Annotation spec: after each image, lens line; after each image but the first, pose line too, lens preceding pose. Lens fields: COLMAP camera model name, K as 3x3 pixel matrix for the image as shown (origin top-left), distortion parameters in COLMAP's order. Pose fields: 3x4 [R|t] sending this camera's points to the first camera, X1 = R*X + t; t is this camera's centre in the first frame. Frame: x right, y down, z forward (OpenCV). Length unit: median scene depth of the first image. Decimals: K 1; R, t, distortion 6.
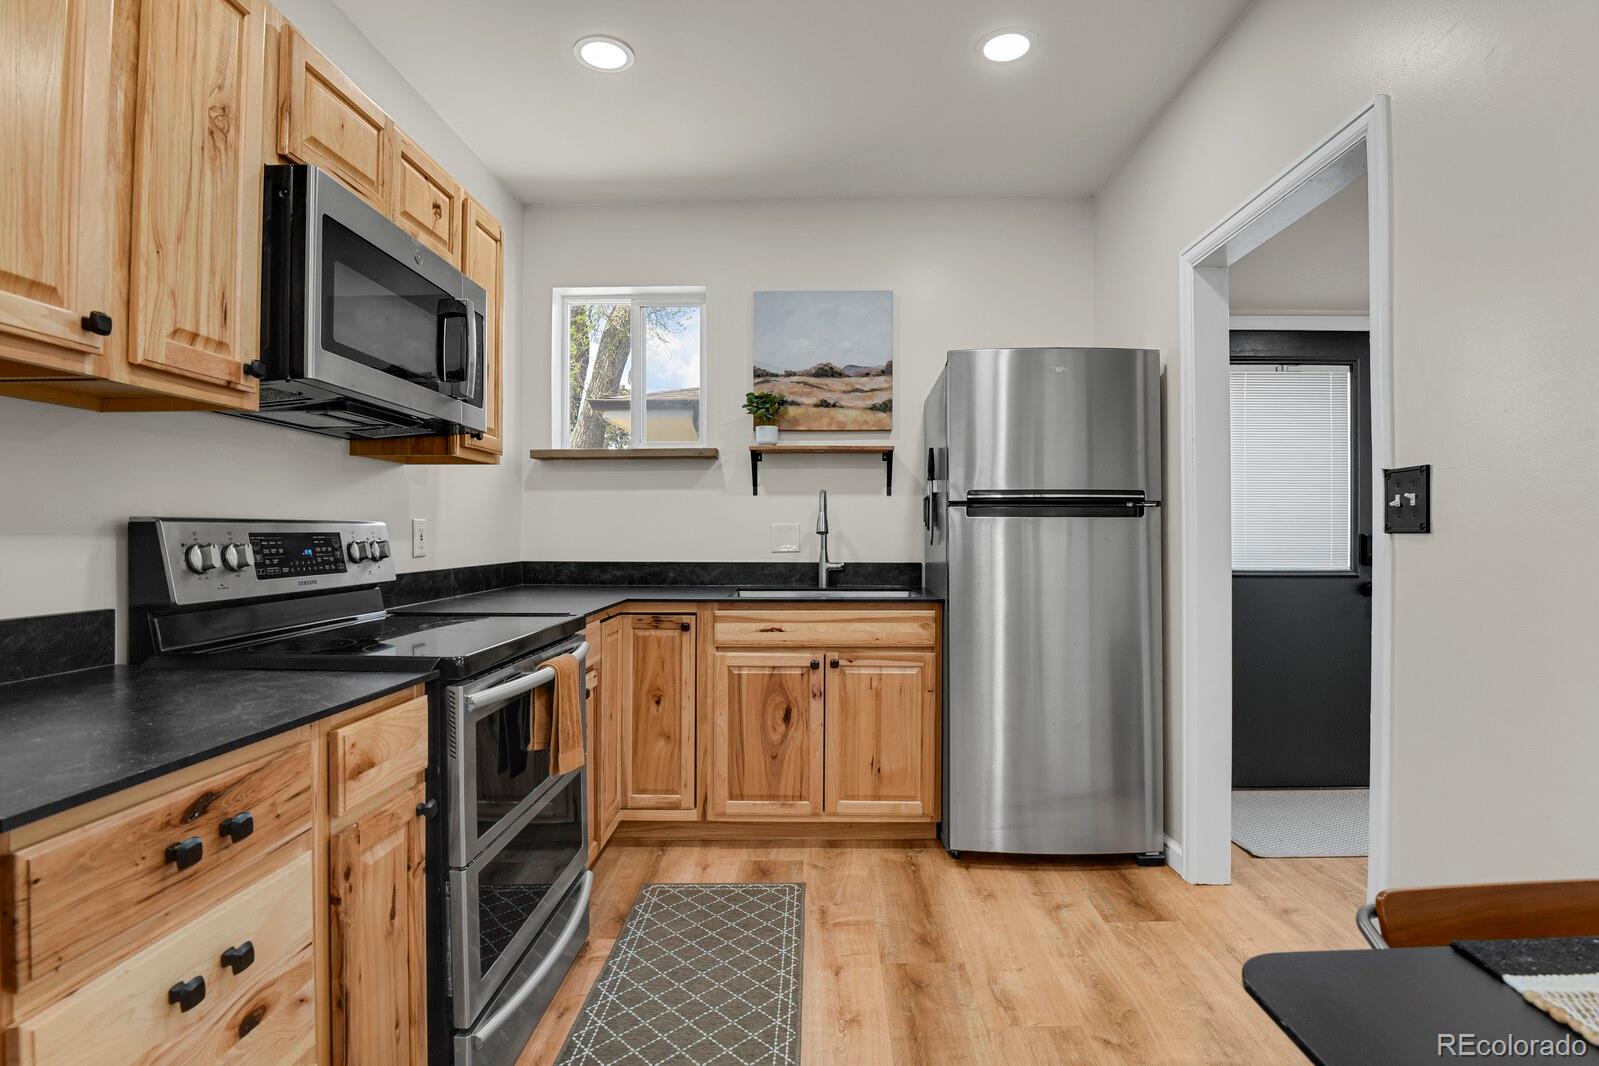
lens RADIAL K [[780.2, 0, 808.6], [0, 780.2, 532.0], [0, 0, 1]] dist [-0.020717, -0.006688]
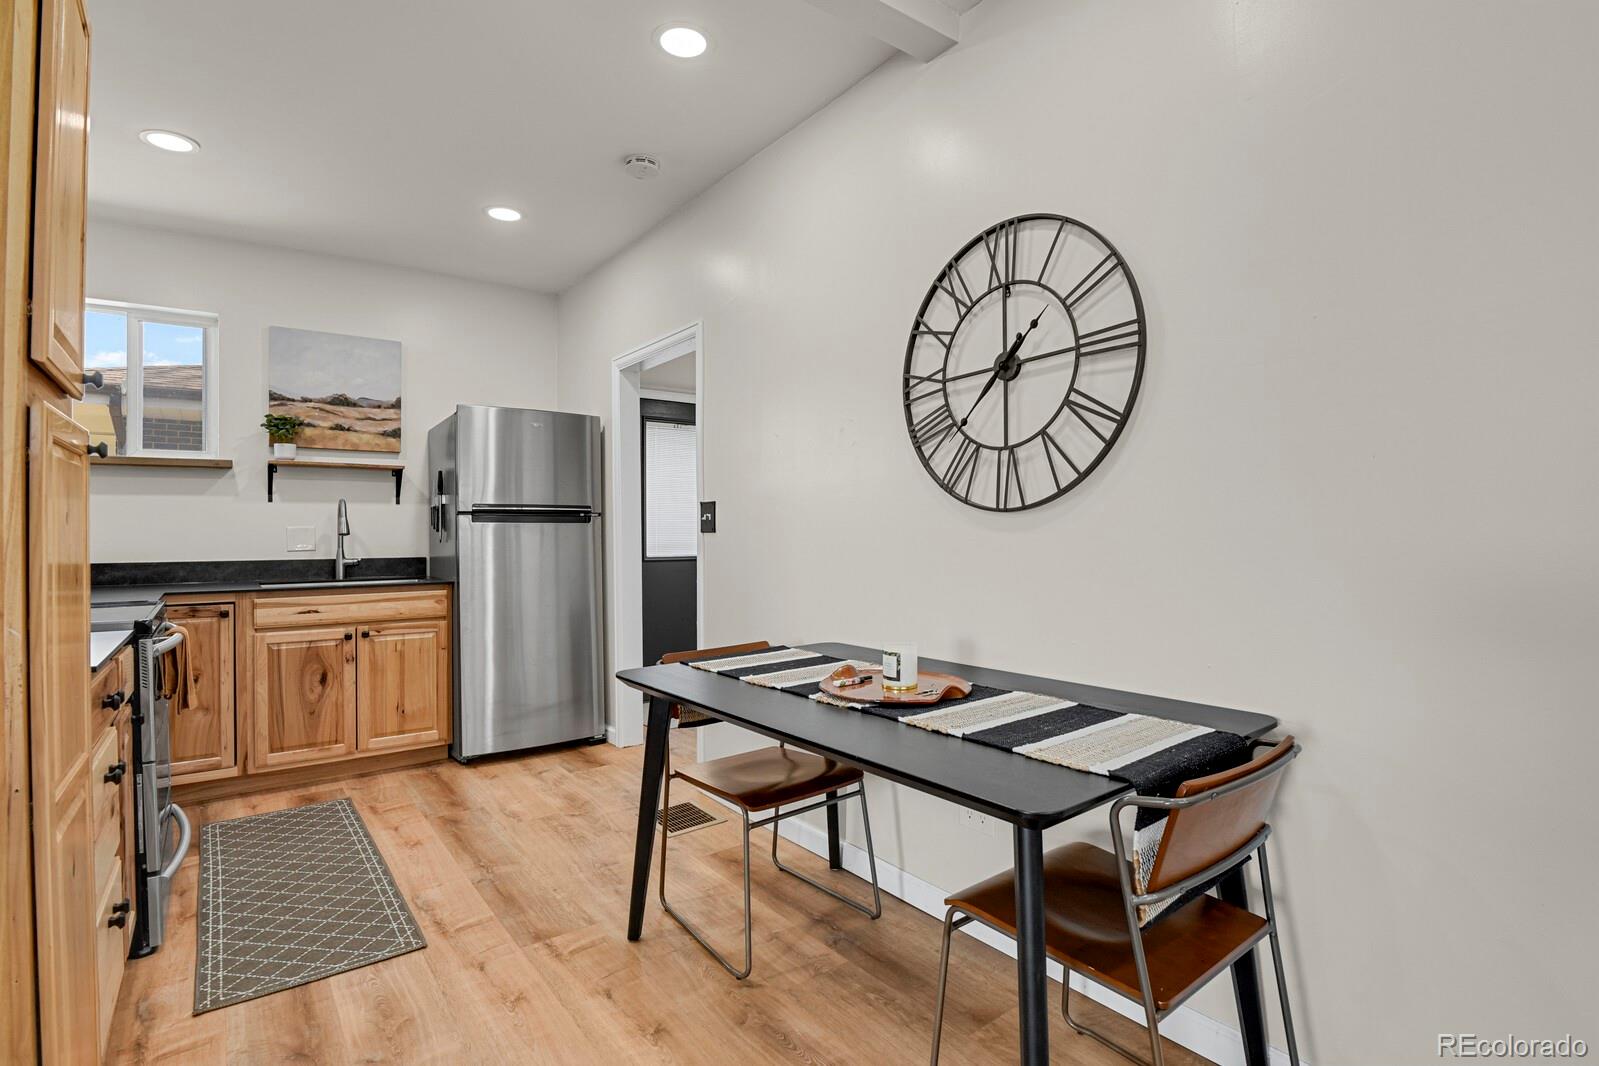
lens RADIAL K [[780.2, 0, 808.6], [0, 780.2, 532.0], [0, 0, 1]] dist [-0.020717, -0.006688]
pose [[0.783300, -0.004743, 0.621626, -0.189279], [0.004669, 0.999988, 0.001746, -0.001398], [-0.621627, 0.001535, 0.783312, -0.474526]]
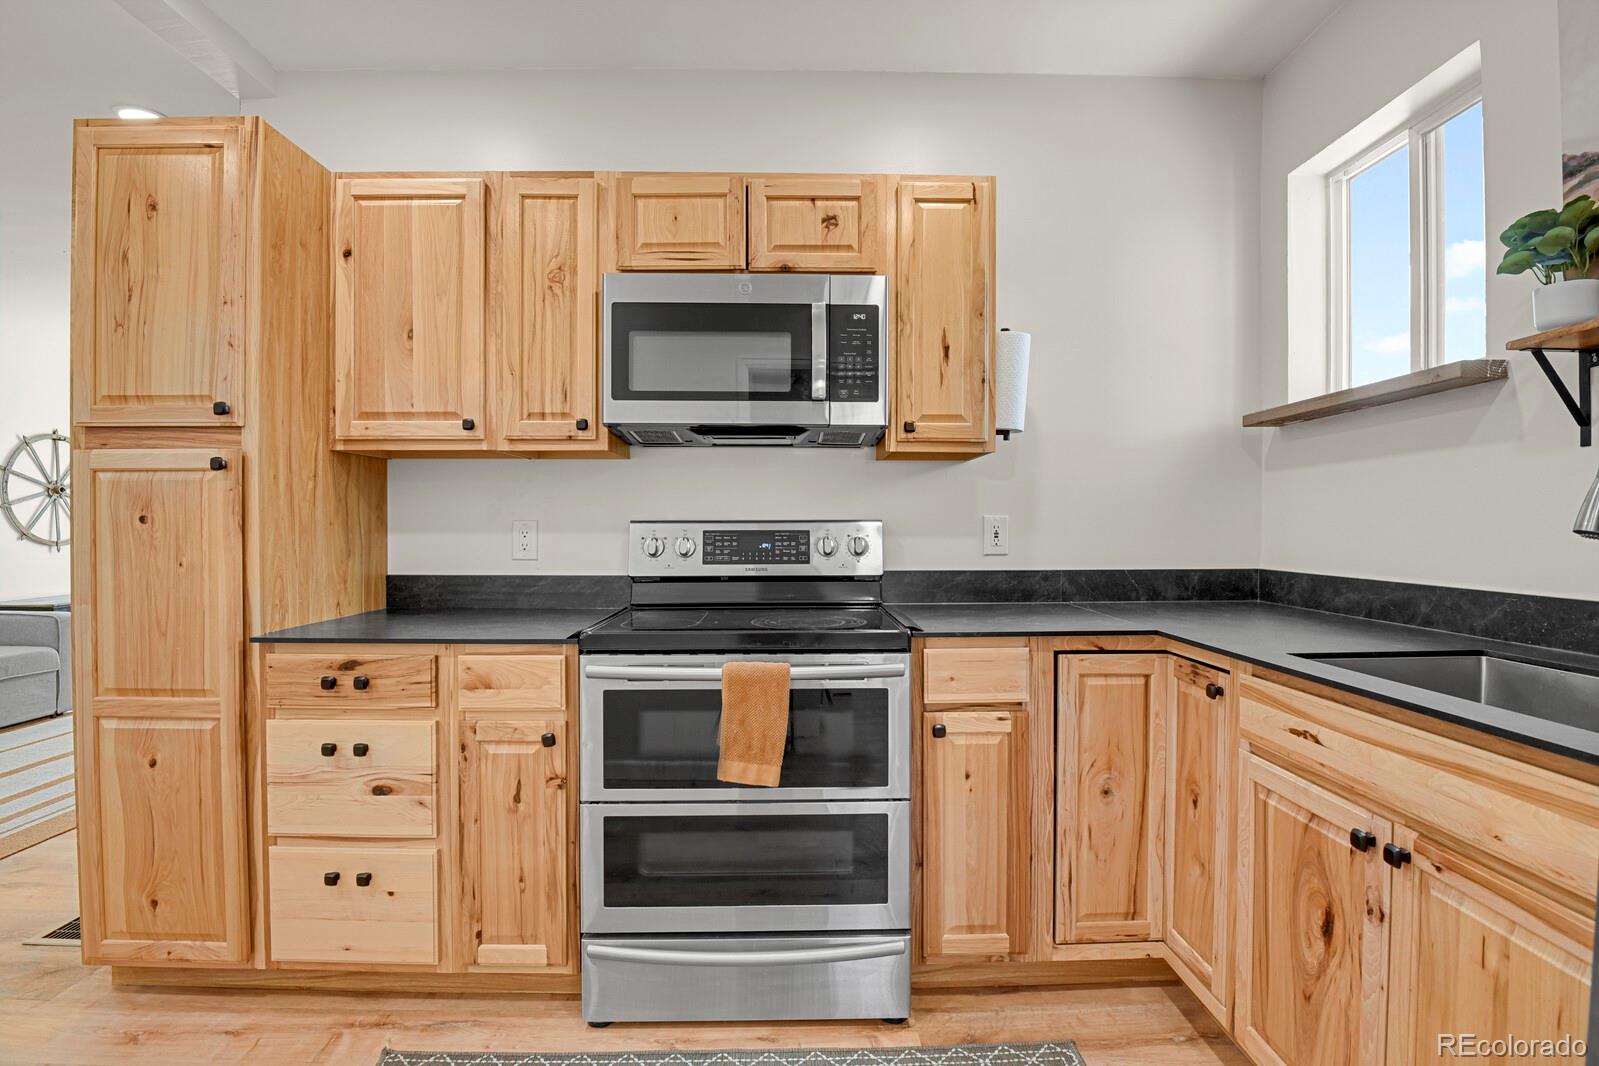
lens RADIAL K [[780.2, 0, 808.6], [0, 780.2, 532.0], [0, 0, 1]] dist [-0.020717, -0.006688]
pose [[0.040773, 0.007682, -0.999139, 0.415463], [0.002171, 0.999967, 0.007777, -0.003972], [0.999166, -0.002487, 0.040755, 0.673530]]
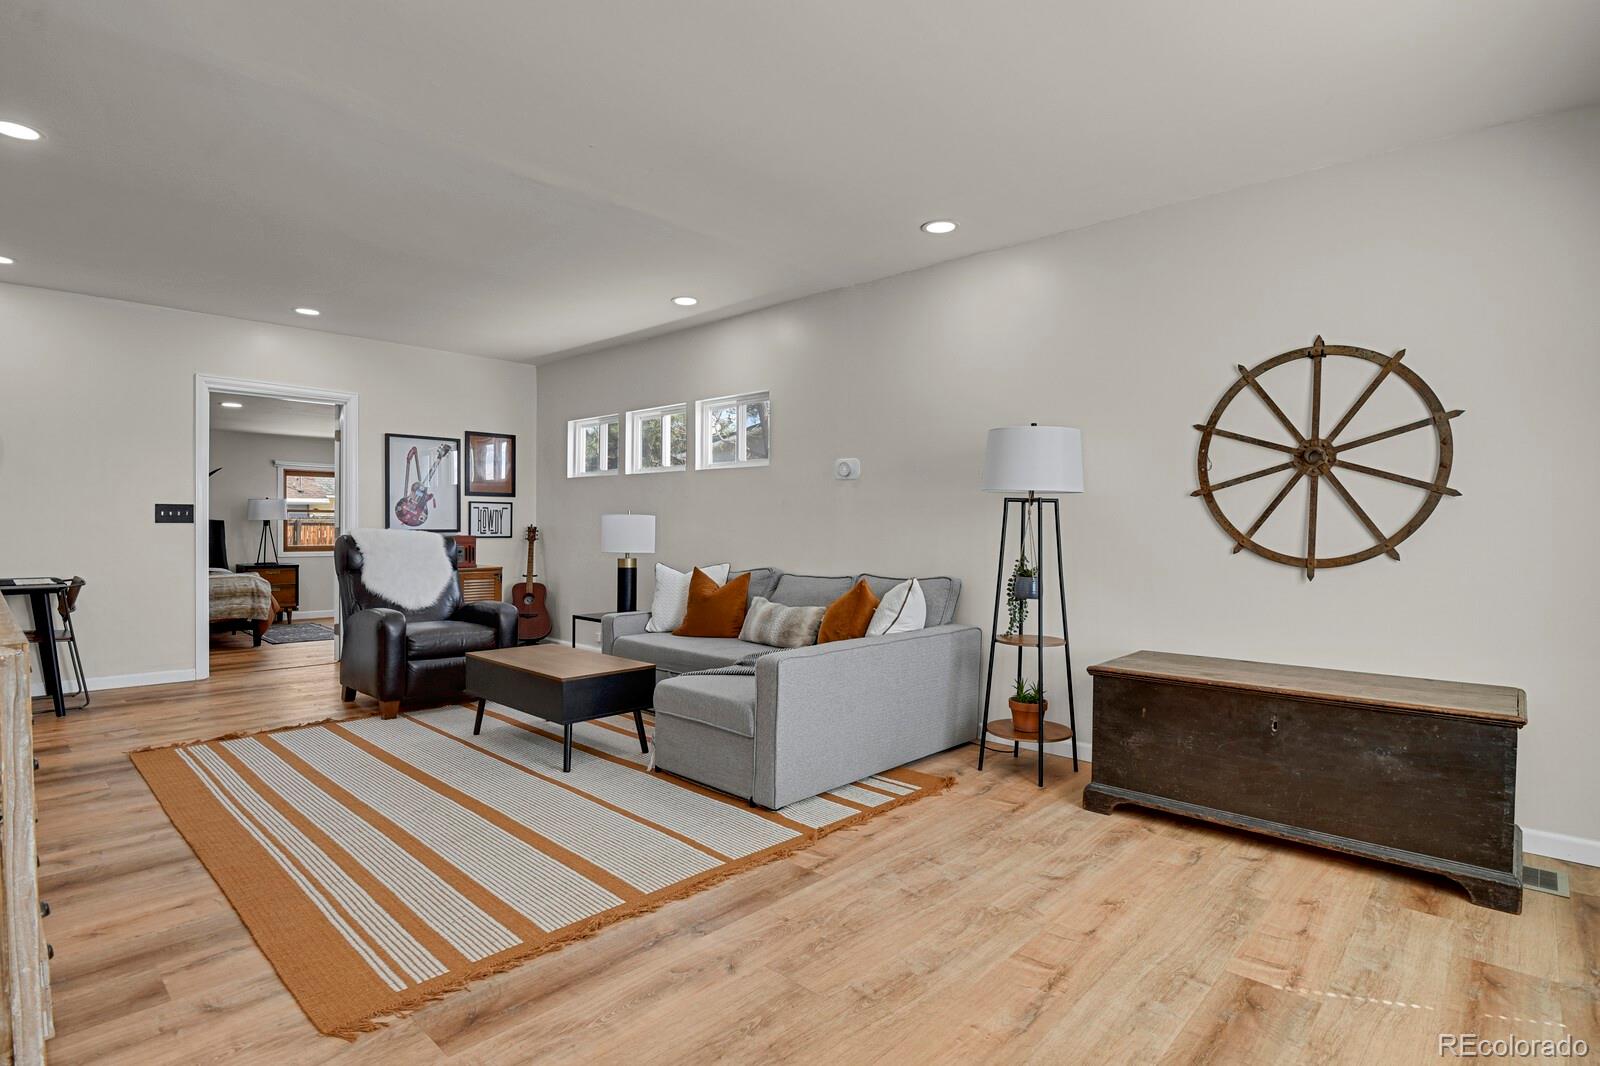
lens RADIAL K [[795.8, 0, 806.7], [0, 795.8, 532.7], [0, 0, 1]] dist [-0.018489, -0.007405]
pose [[-0.749472, -0.013571, 0.661897, -2.058448], [-0.011327, 0.999906, 0.007676, -0.003433], [-0.661939, -0.001745, -0.749555, -0.061193]]
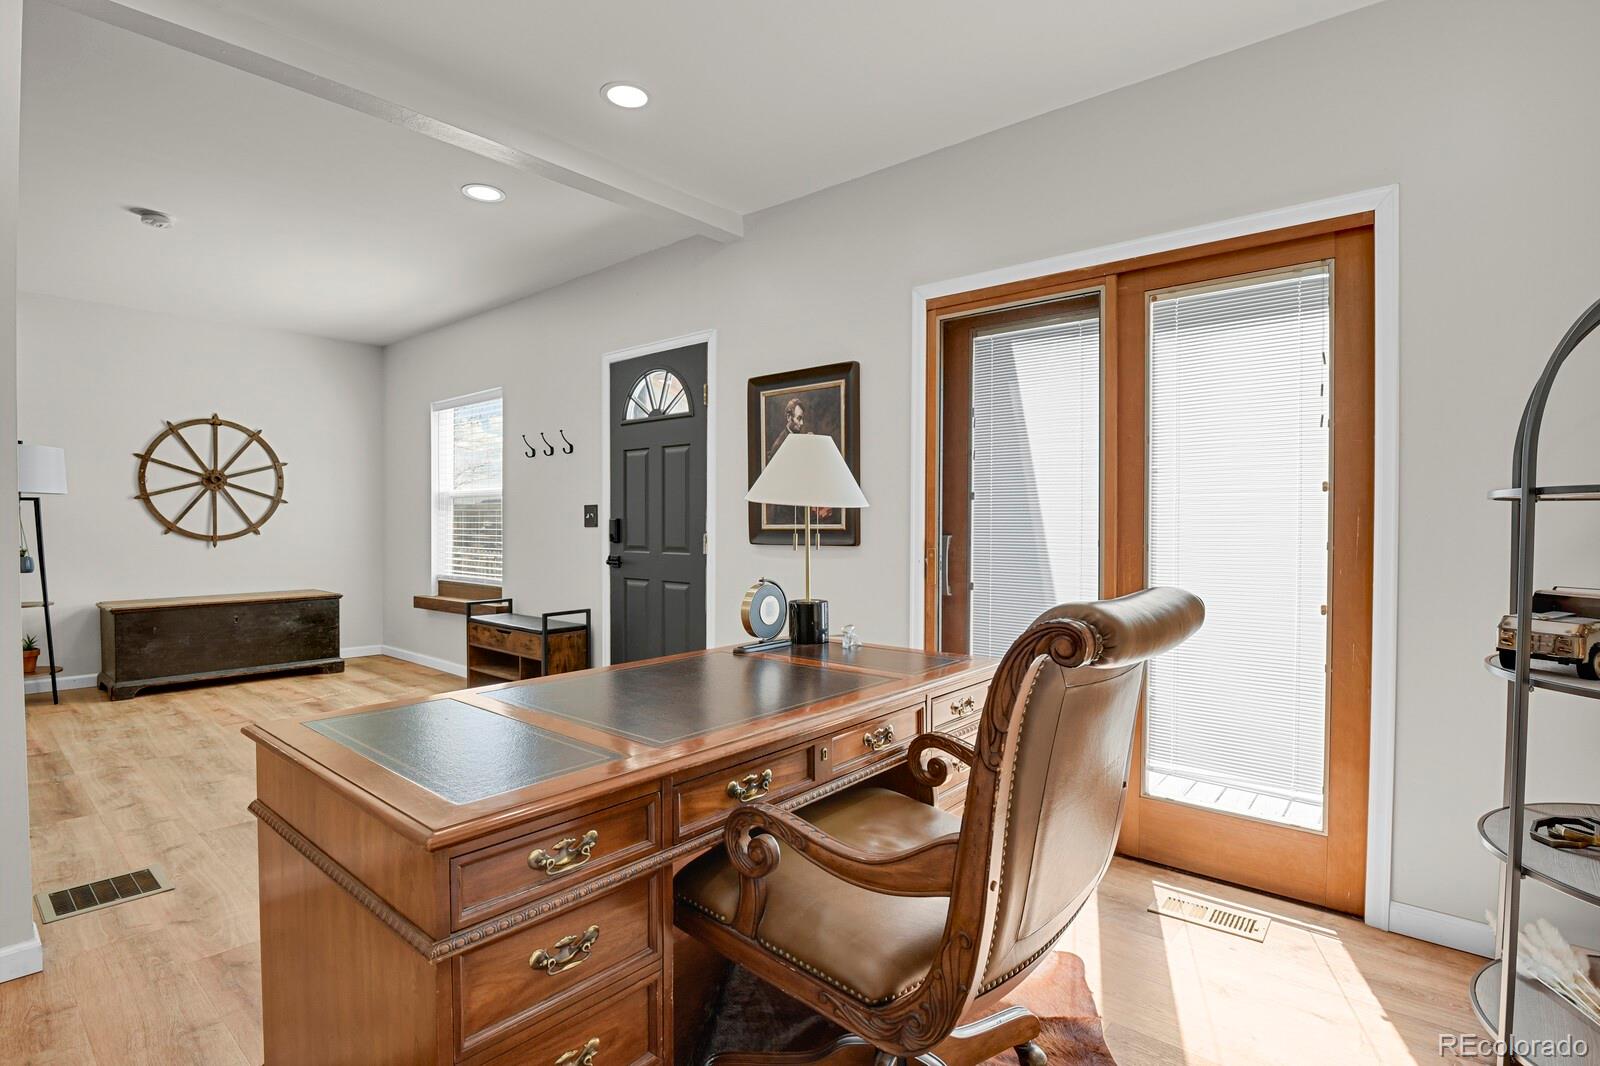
lens RADIAL K [[780.7, 0, 809.1], [0, 780.7, 532.0], [0, 0, 1]] dist [-0.020717, -0.006688]
pose [[-0.633852, 0.006878, -0.773424, -1.278666], [-0.001272, 0.999950, 0.009934, 0.002998], [0.773453, 0.007281, -0.633811, 1.095151]]
